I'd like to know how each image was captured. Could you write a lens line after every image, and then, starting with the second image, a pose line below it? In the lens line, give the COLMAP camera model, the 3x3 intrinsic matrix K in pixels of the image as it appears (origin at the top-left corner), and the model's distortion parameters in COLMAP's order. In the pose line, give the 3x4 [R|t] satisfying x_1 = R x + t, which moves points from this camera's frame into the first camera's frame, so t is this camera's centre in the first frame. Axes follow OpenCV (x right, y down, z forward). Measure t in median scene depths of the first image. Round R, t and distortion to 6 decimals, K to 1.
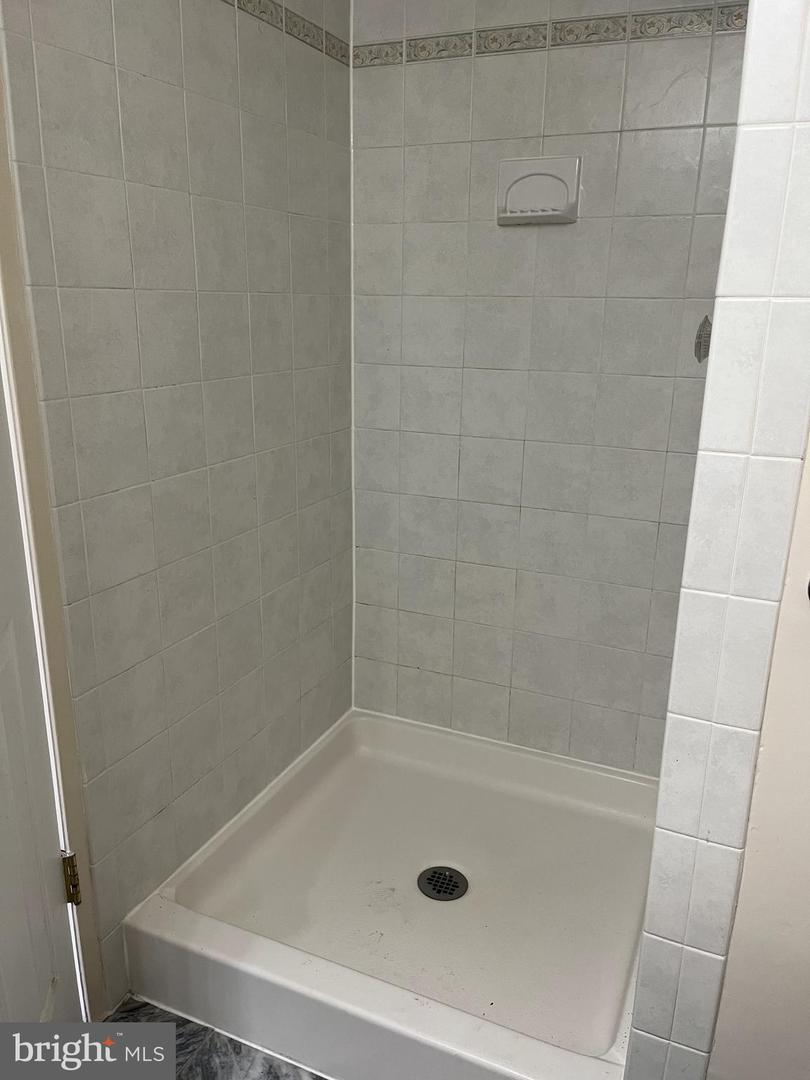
lens RADIAL K [[818.7, 0, 399.6], [0, 818.7, 546.3], [0, 0, 1]] dist [0.068368, -0.085950]
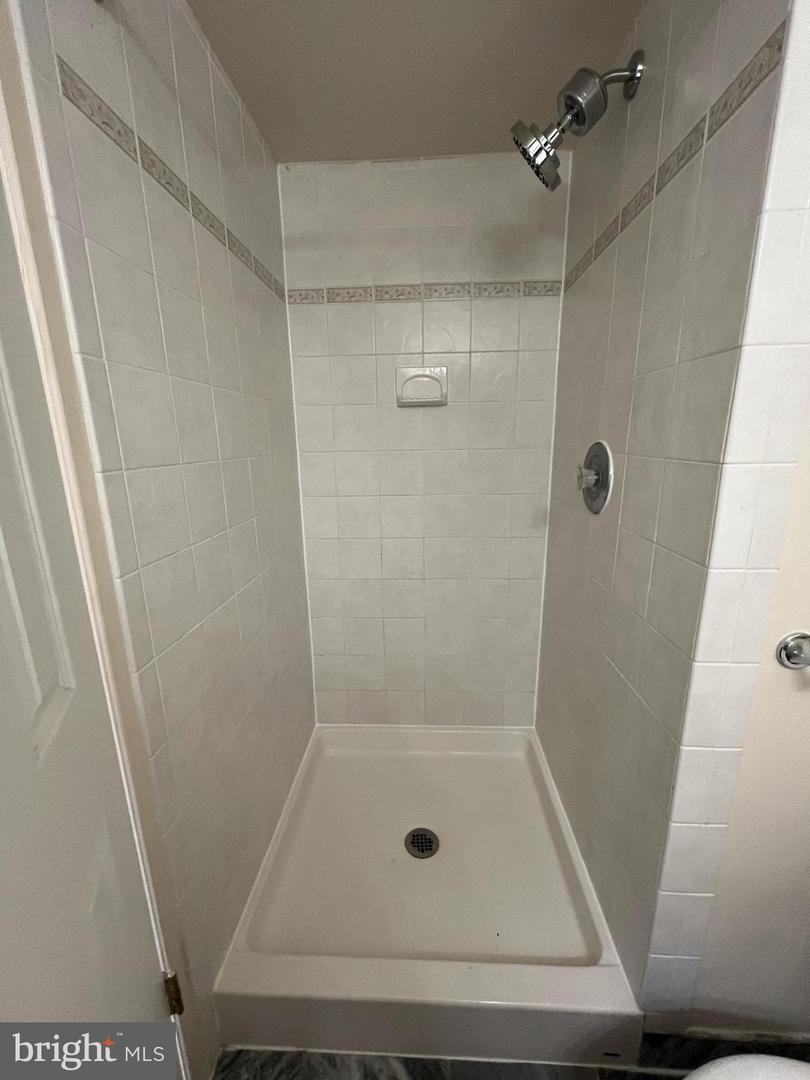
lens RADIAL K [[438.4, 0, 408.5], [0, 438.4, 544.1], [0, 0, 1]] dist [-0.002615, -0.000138]
pose [[0.930729, -0.113983, 0.347492, -0.187518], [0.133690, 0.990467, -0.033189, -0.102058], [-0.340396, 0.077346, 0.937095, 0.238879]]
